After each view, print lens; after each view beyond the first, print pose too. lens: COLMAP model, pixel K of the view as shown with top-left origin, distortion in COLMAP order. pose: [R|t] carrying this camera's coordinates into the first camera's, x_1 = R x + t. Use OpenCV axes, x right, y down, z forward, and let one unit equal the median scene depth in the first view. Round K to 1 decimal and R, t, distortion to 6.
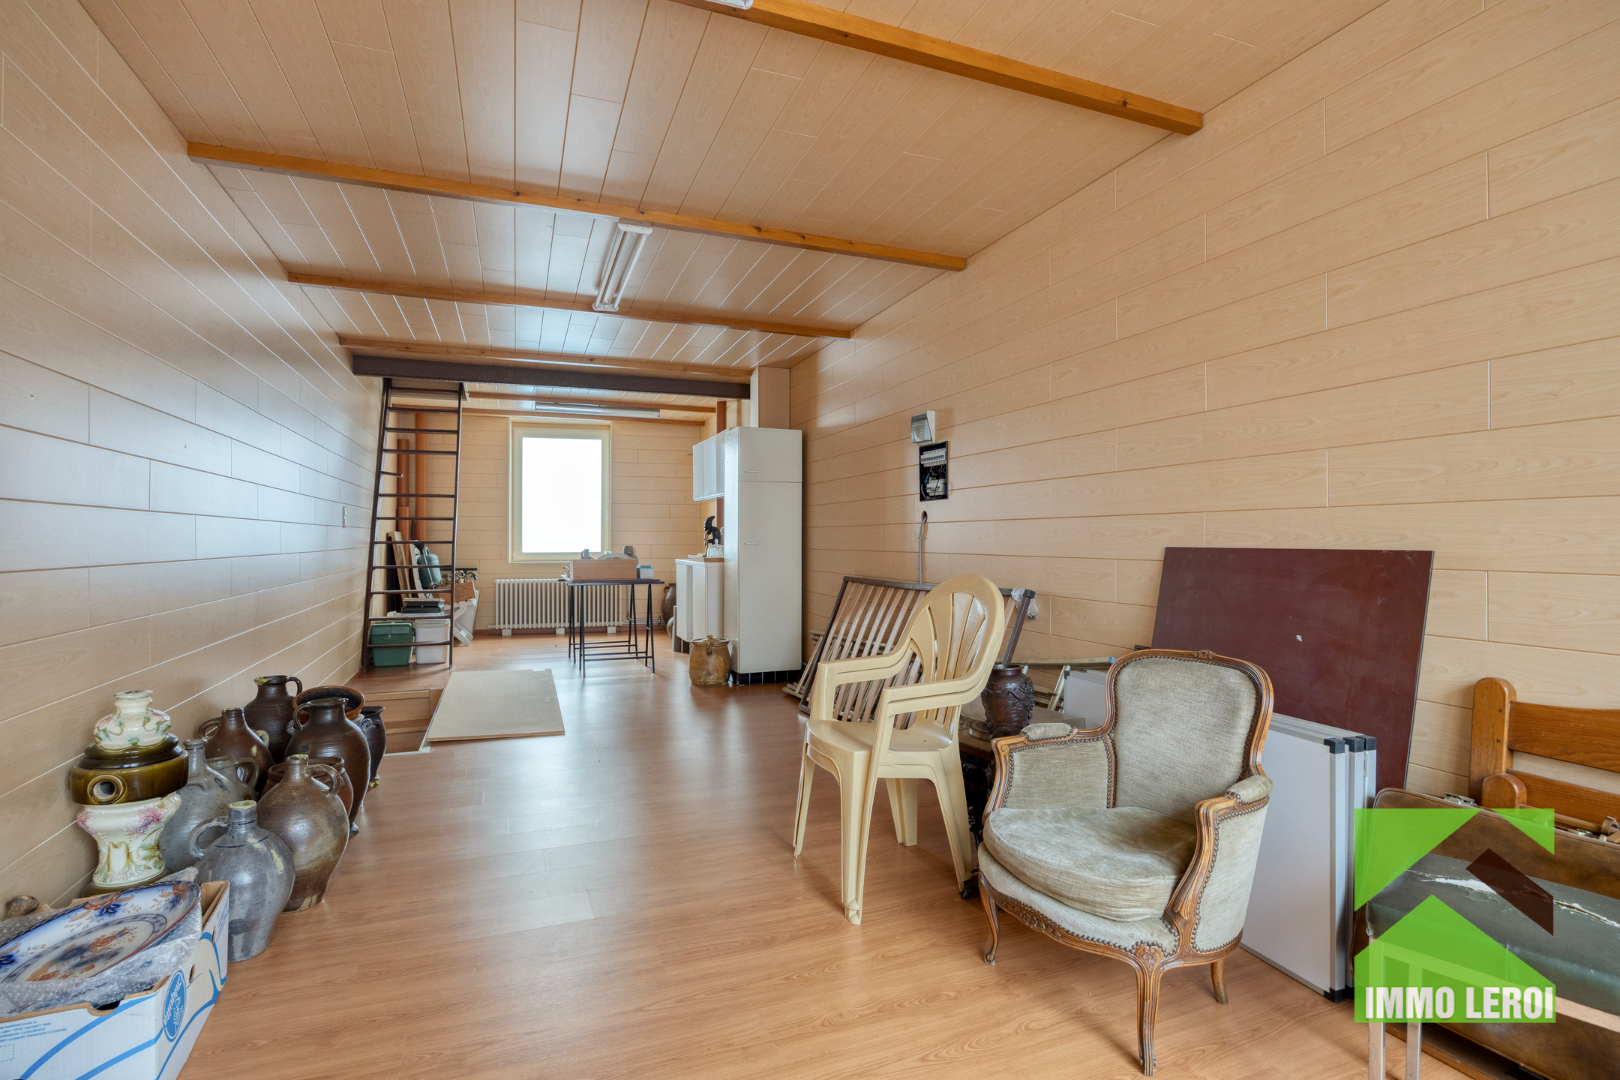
lens RADIAL K [[801.6, 0, 813.1], [0, 801.6, 529.1], [0, 0, 1]] dist [0.001052, 0.000182]
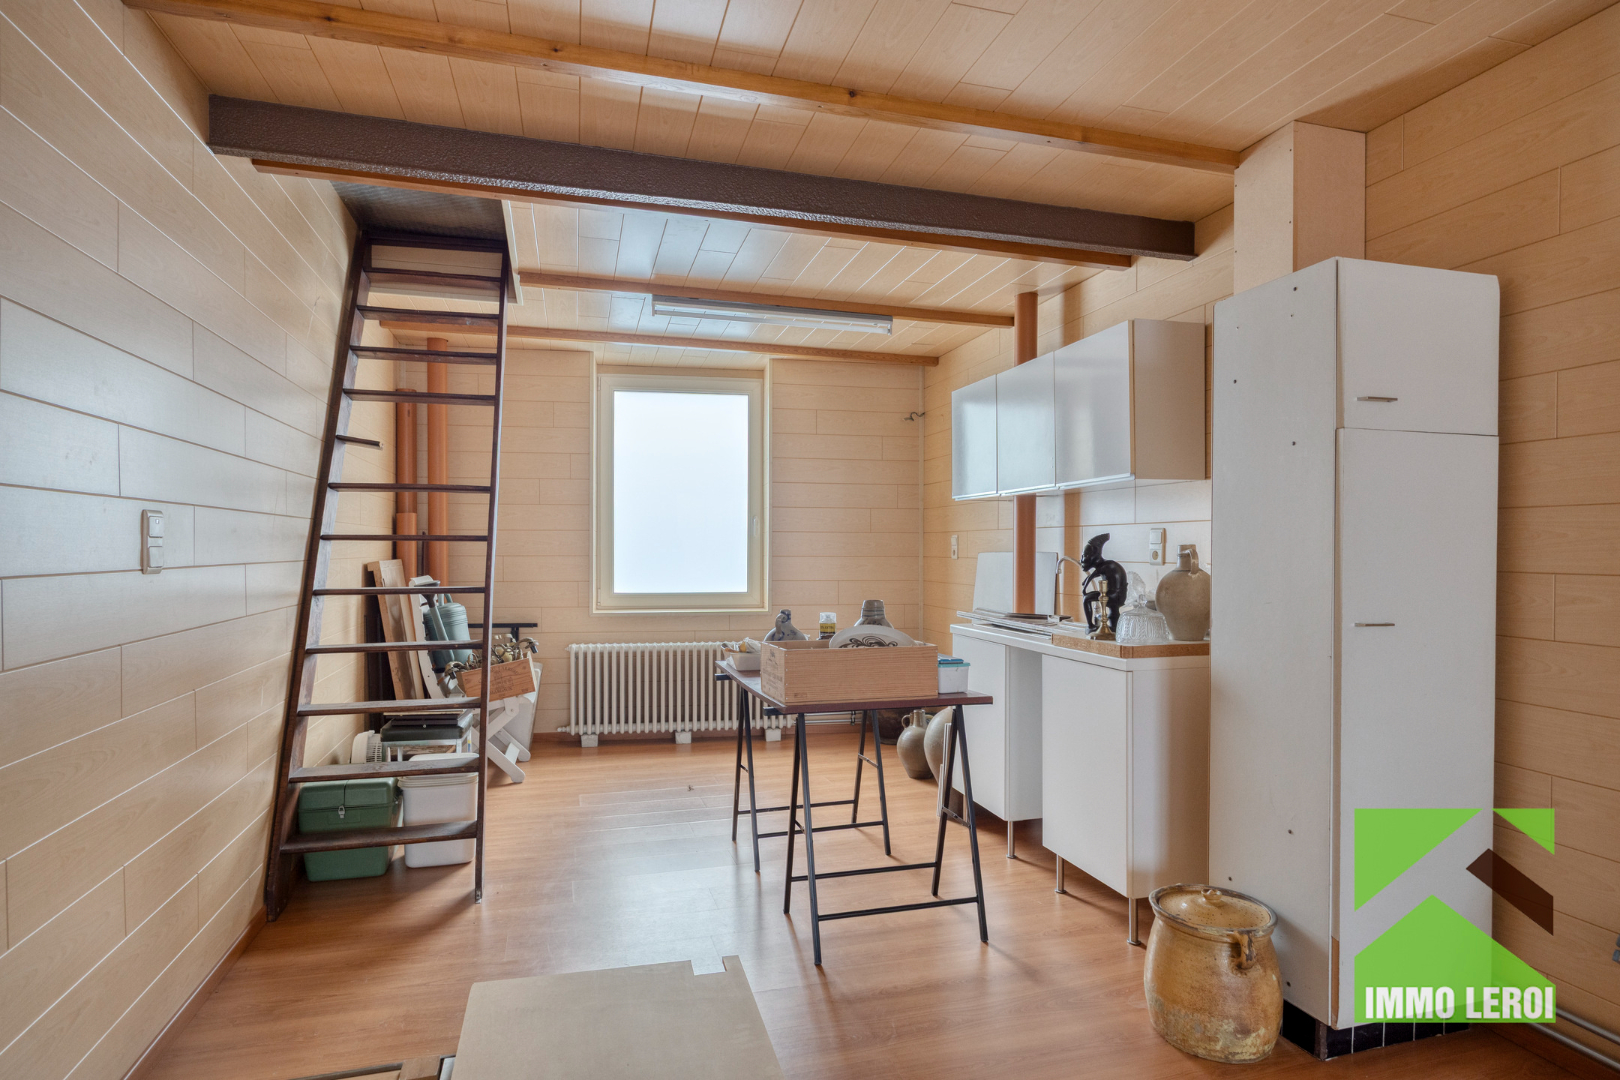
lens RADIAL K [[869.3, 0, 812.3], [0, 869.3, 550.5], [0, 0, 1]] dist [-0.020881, -0.000262]
pose [[0.995861, 0.002854, -0.090848, -0.194517], [-0.001696, 0.999916, 0.012817, -0.011134], [0.090877, -0.012610, 0.995782, 0.466440]]
